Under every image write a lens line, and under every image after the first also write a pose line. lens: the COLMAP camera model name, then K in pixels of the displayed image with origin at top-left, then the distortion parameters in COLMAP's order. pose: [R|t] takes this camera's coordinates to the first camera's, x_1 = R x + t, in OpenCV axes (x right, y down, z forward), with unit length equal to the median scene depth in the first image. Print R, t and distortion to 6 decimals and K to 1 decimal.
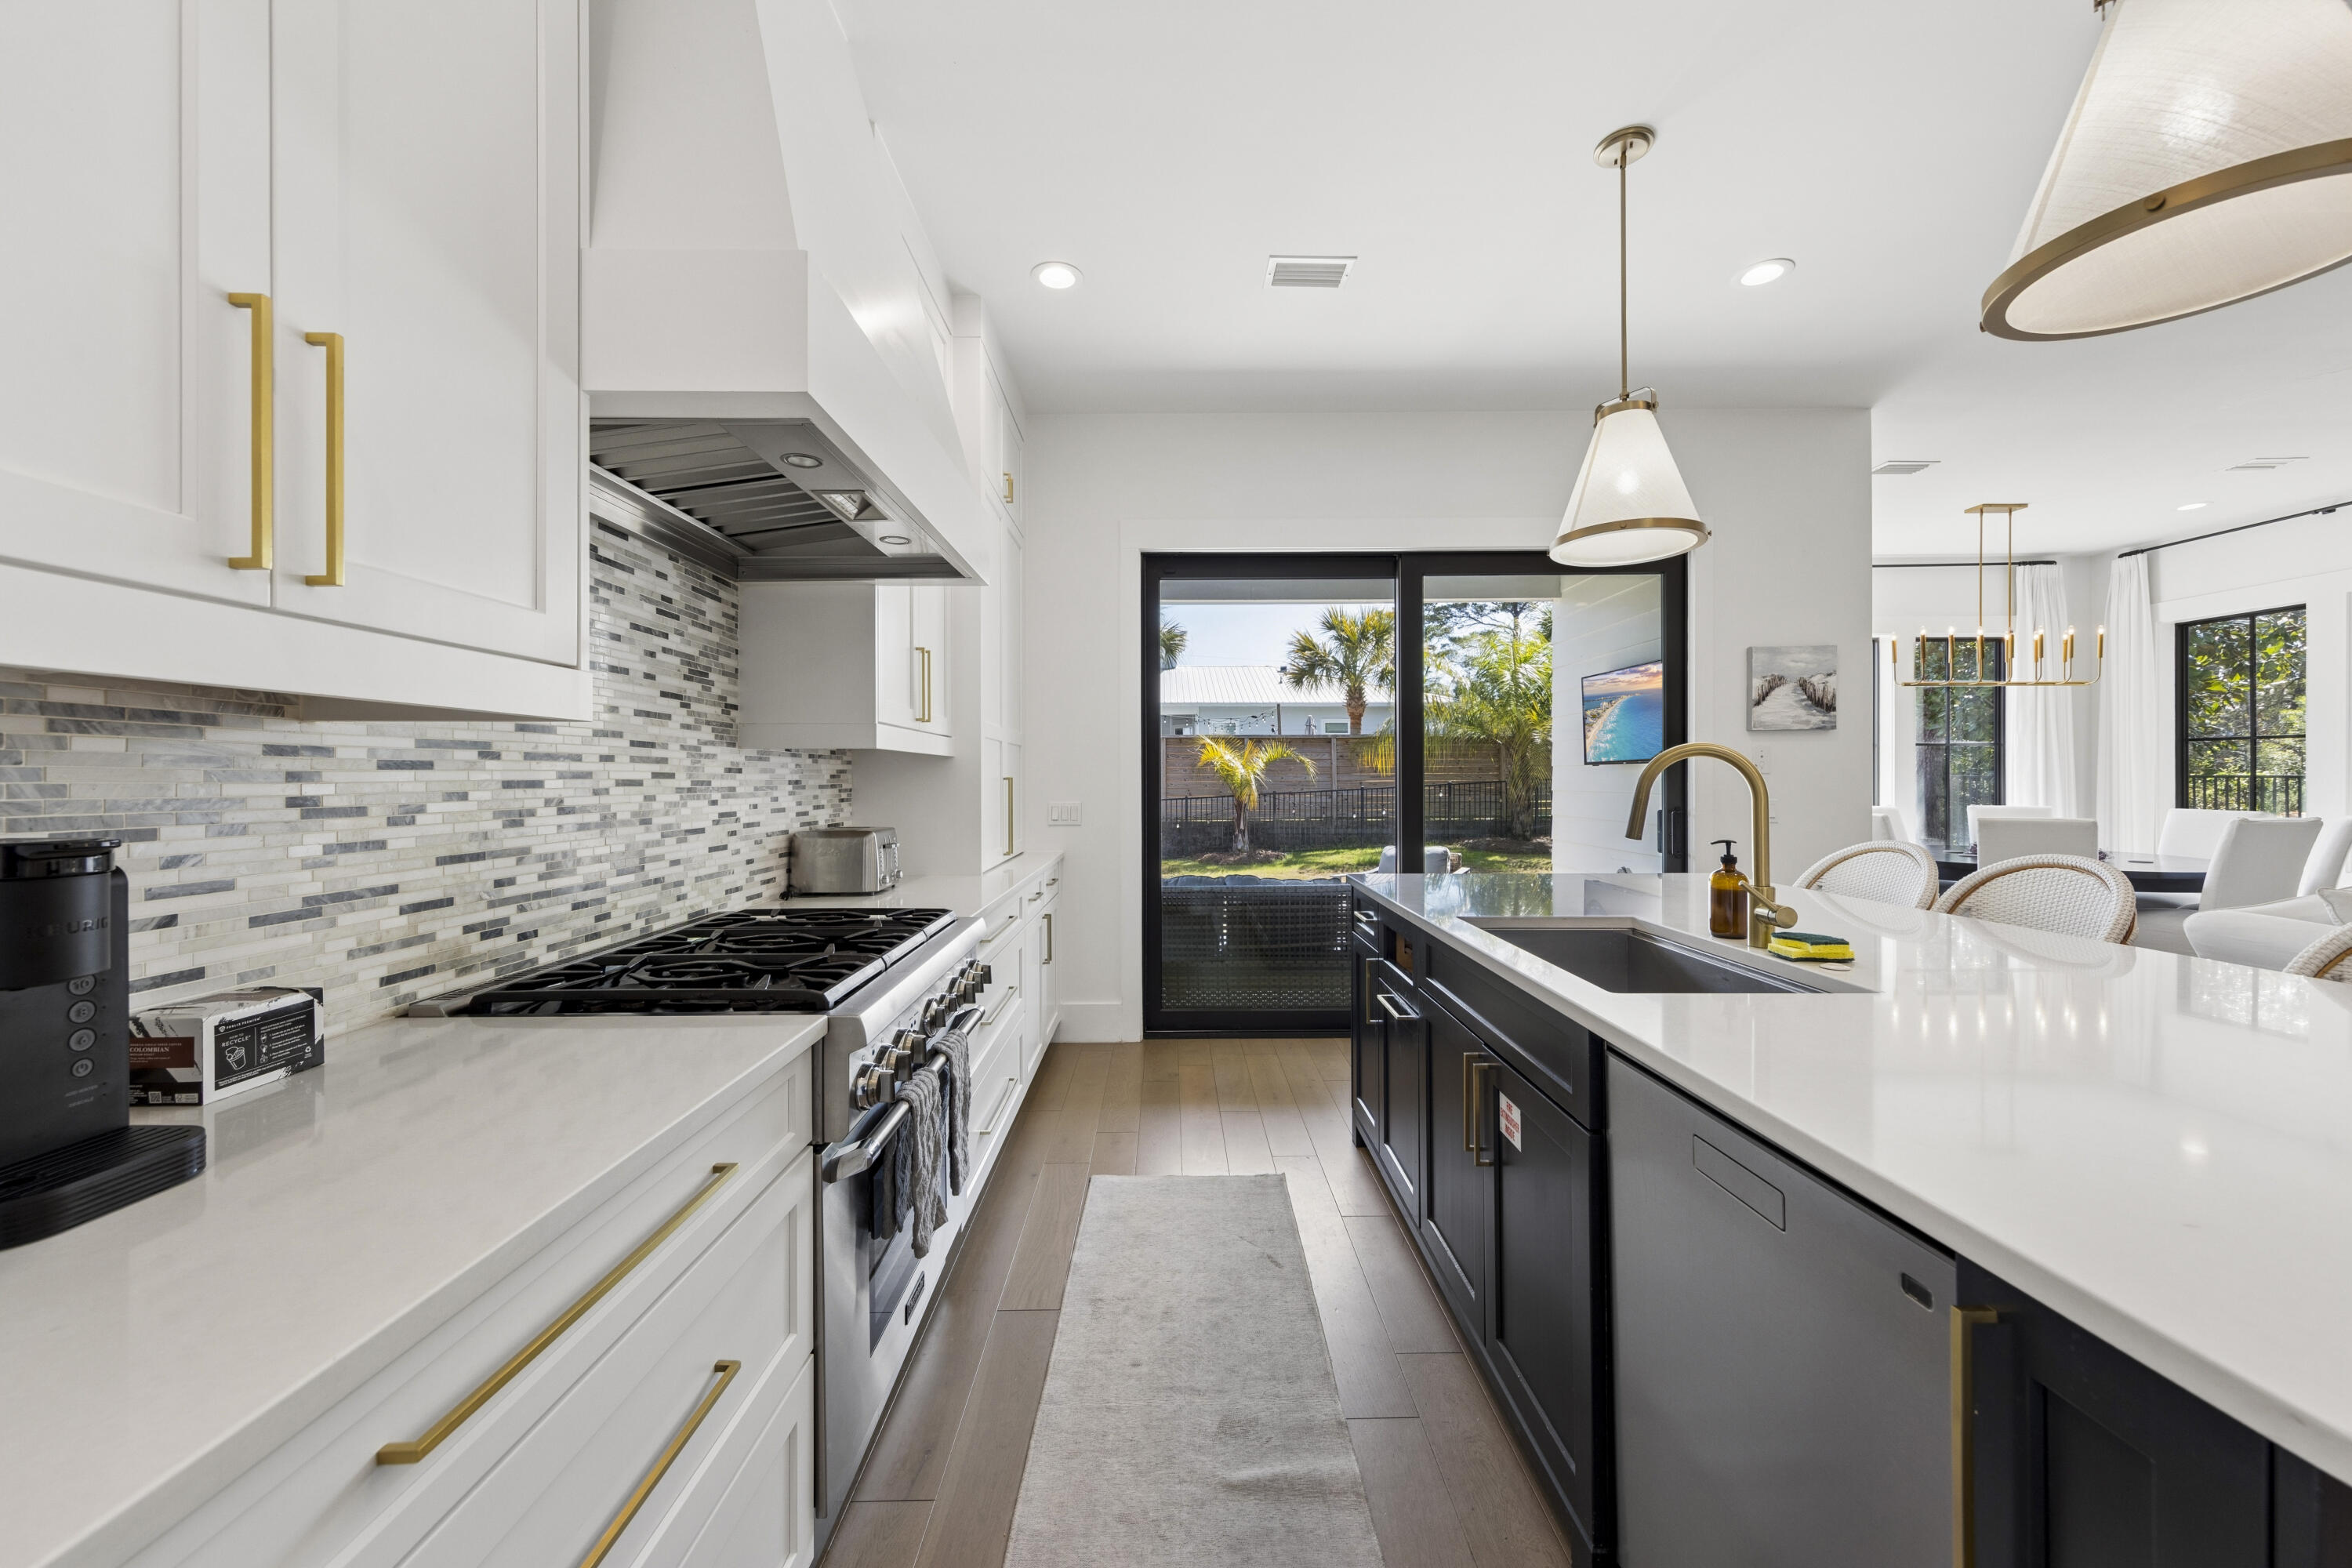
lens RADIAL K [[870.9, 0, 1167.9], [0, 870.9, 778.3], [0, 0, 1]] dist [0.001073, -0.000096]
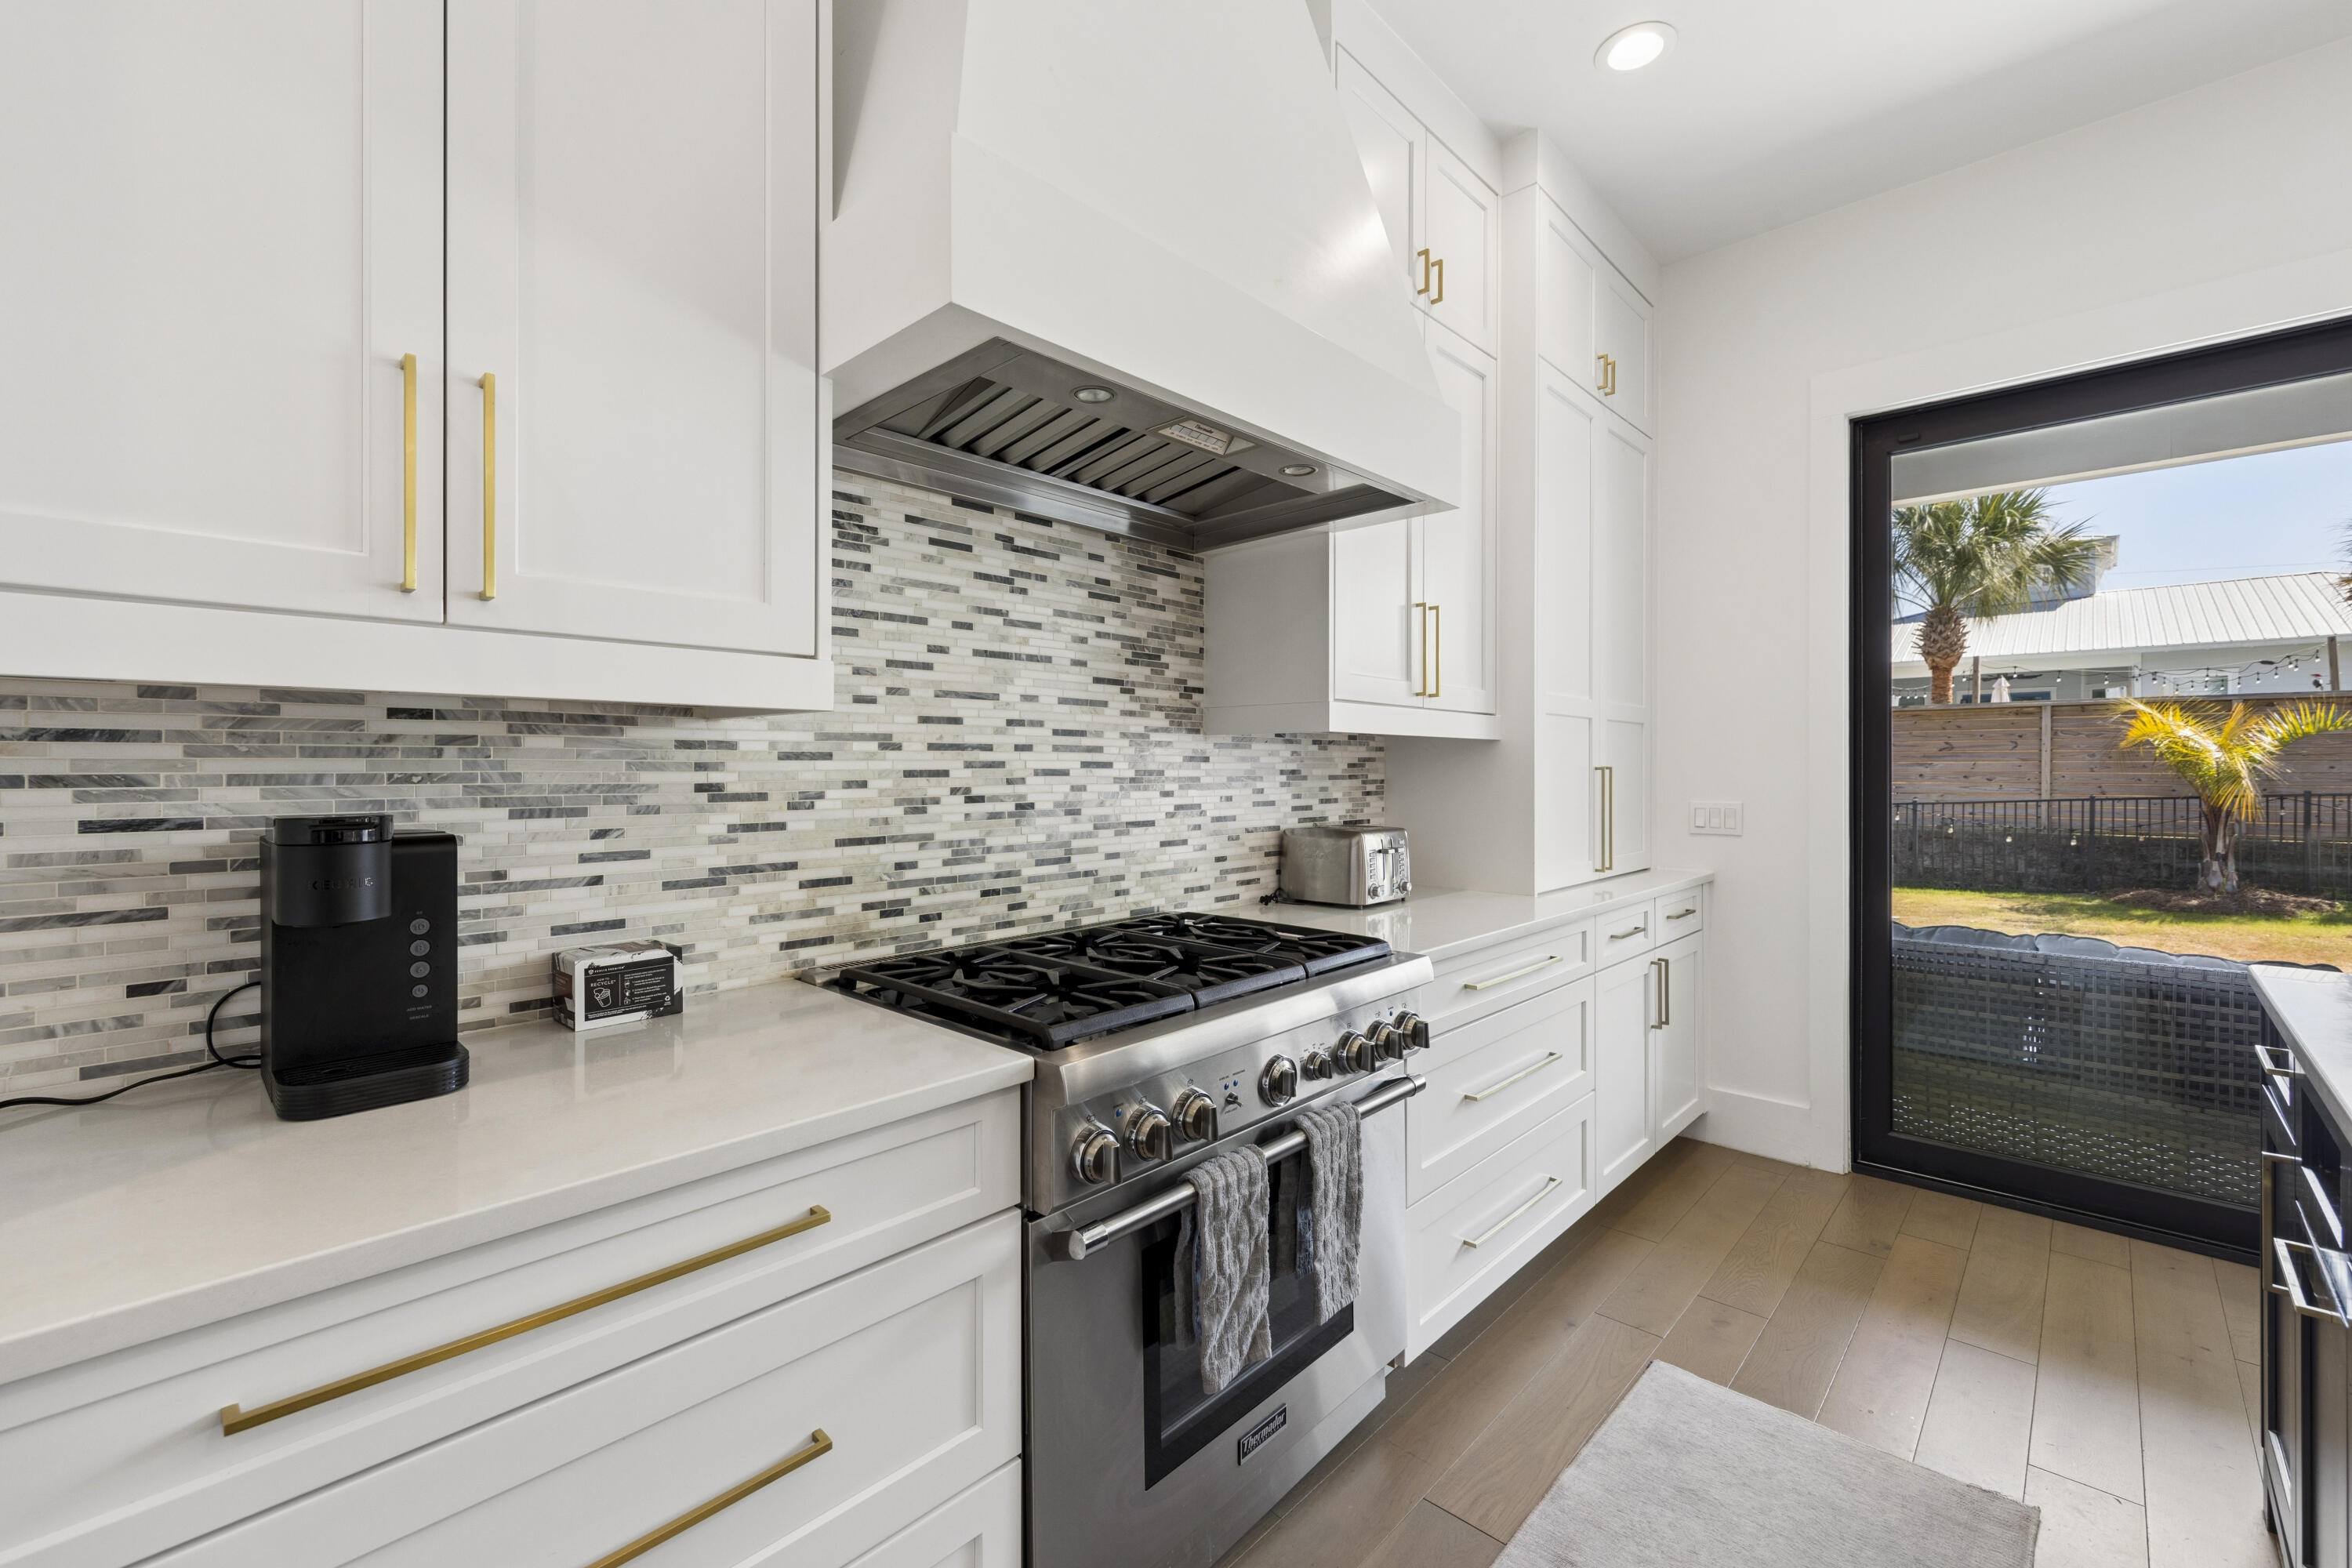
lens RADIAL K [[966.7, 0, 1173.5], [0, 966.7, 768.9], [0, 0, 1]] dist [0.002448, 0.000399]
pose [[0.723634, 0.003171, -0.690177, 0.227169], [-0.001459, 0.999994, 0.003065, -0.002241], [0.690182, -0.001210, 0.723634, 0.291514]]
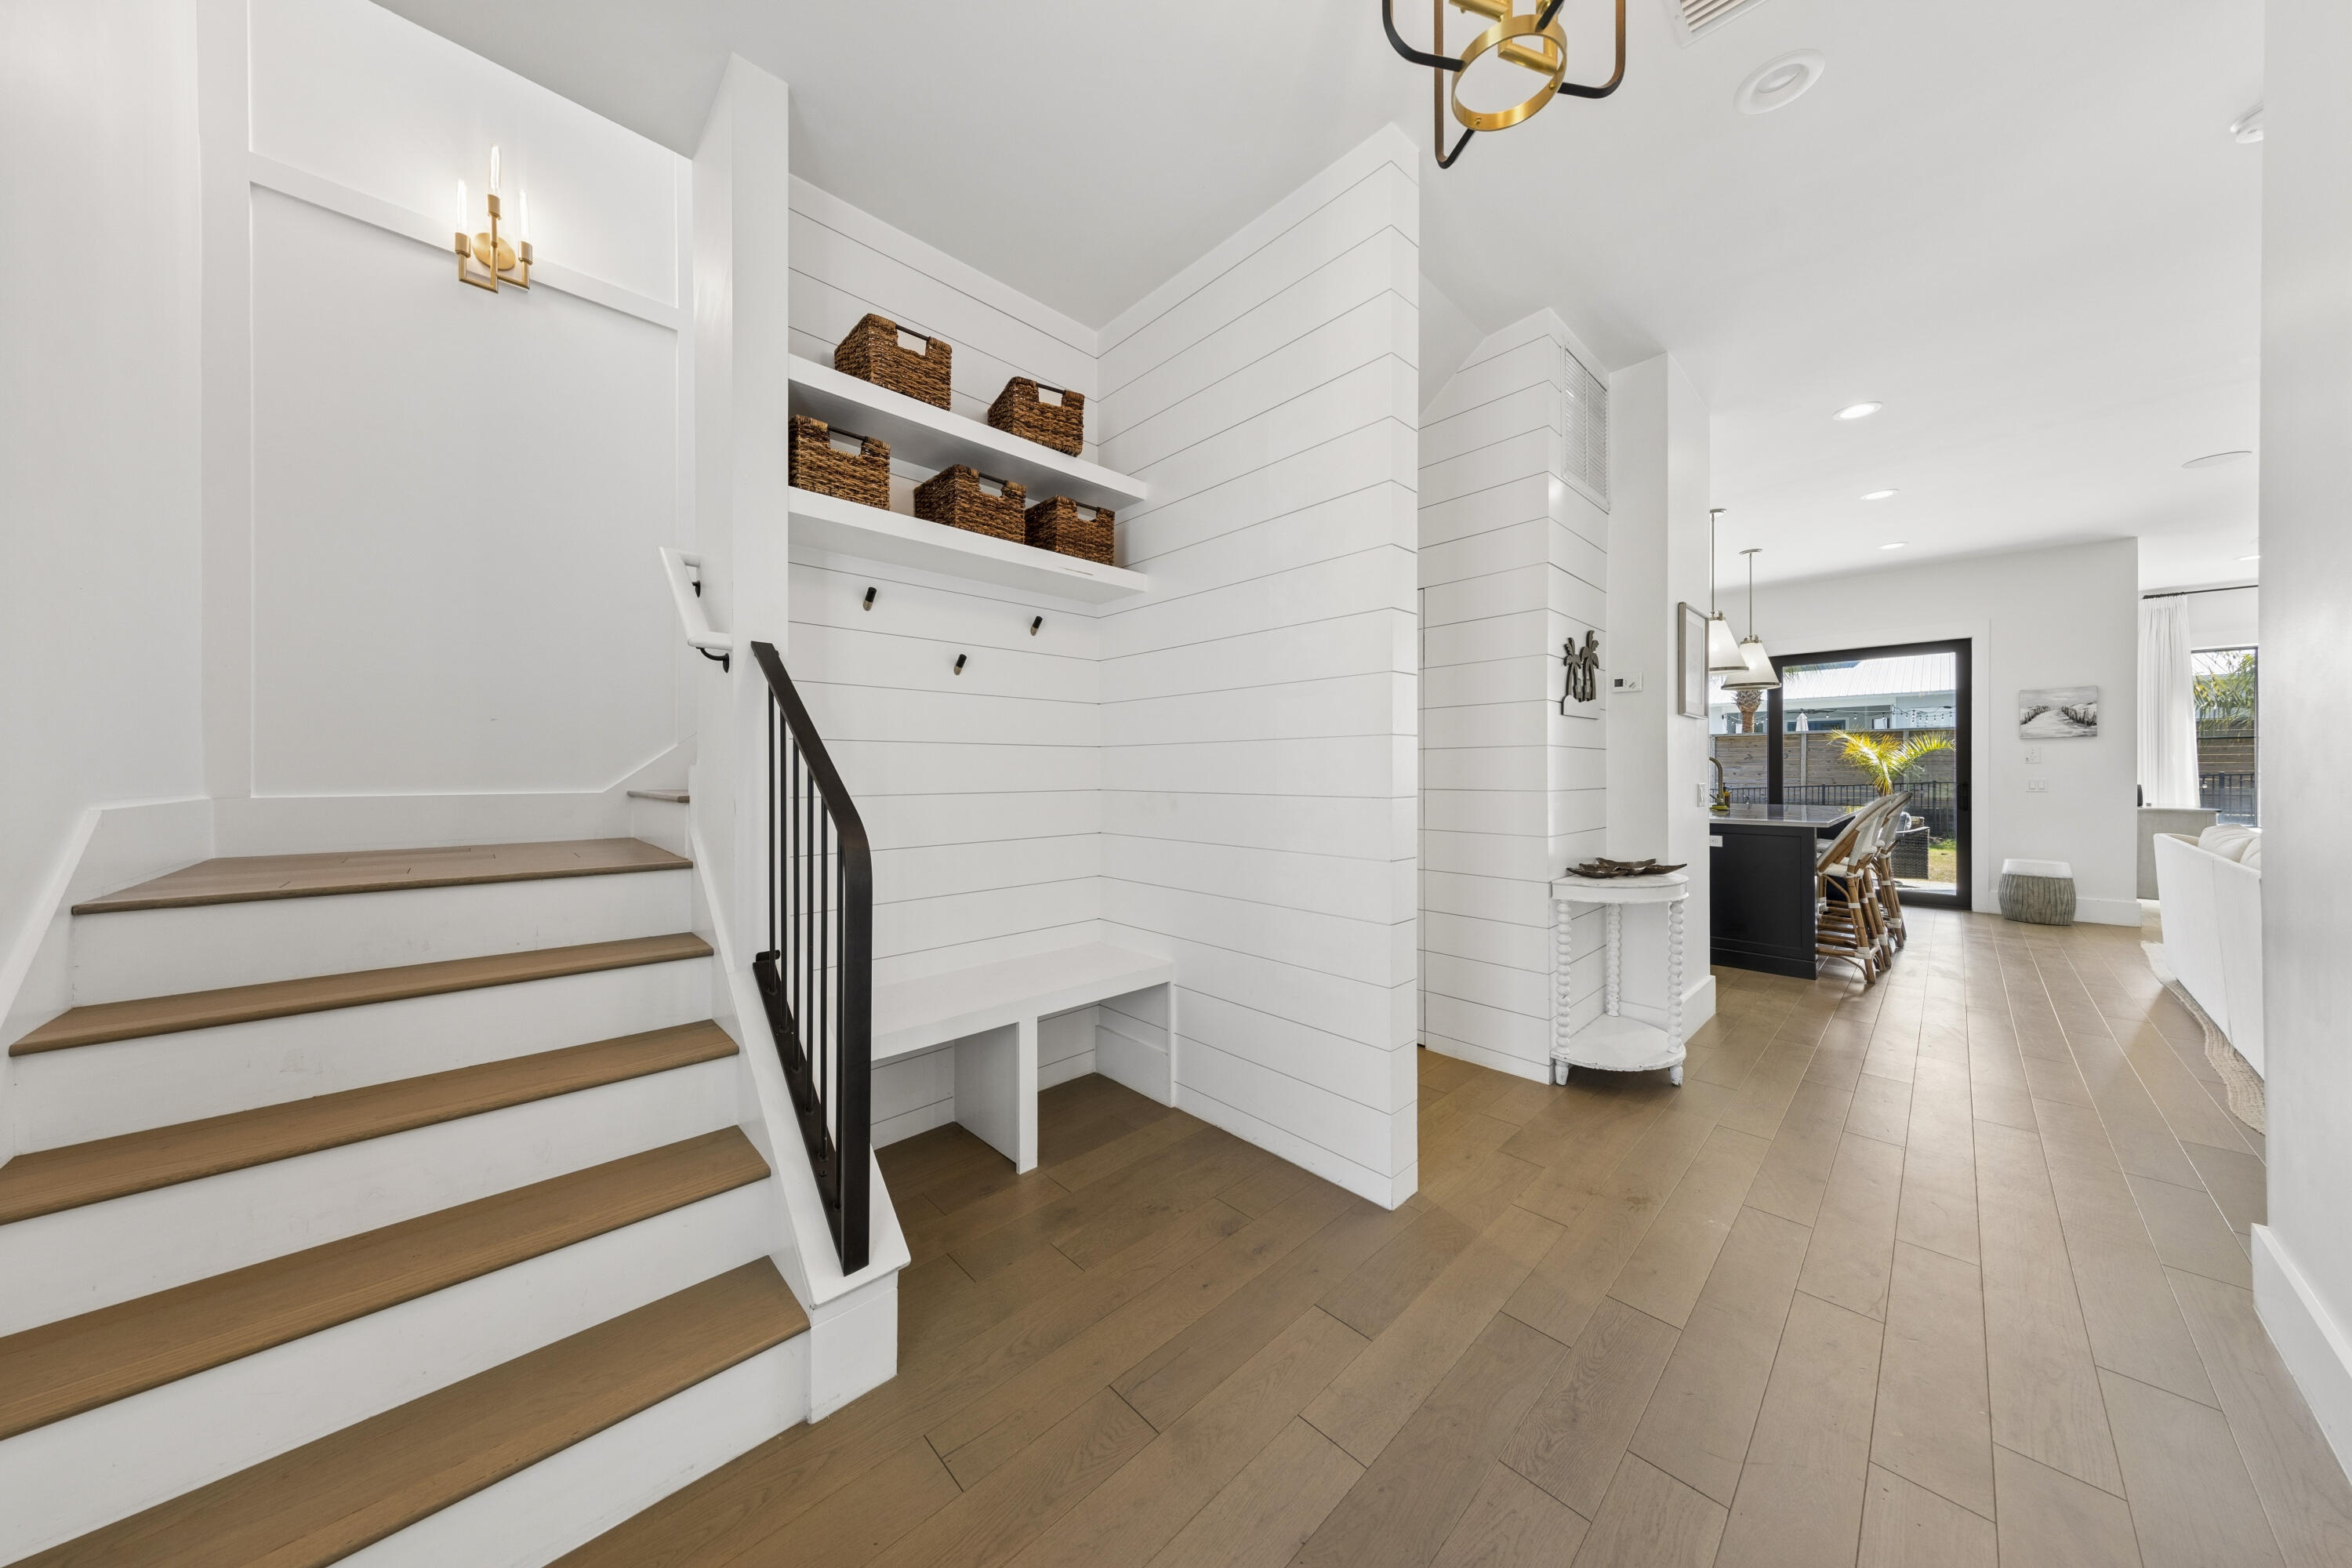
lens RADIAL K [[737.6, 0, 1175.6], [0, 737.6, 772.6], [0, 0, 1]] dist [0.010104, -0.002274]
pose [[0.693570, 0.003366, -0.720381, 1.224370], [-0.000420, 0.999991, 0.004268, 0.016127], [0.720389, -0.002657, 0.693566, -2.659581]]
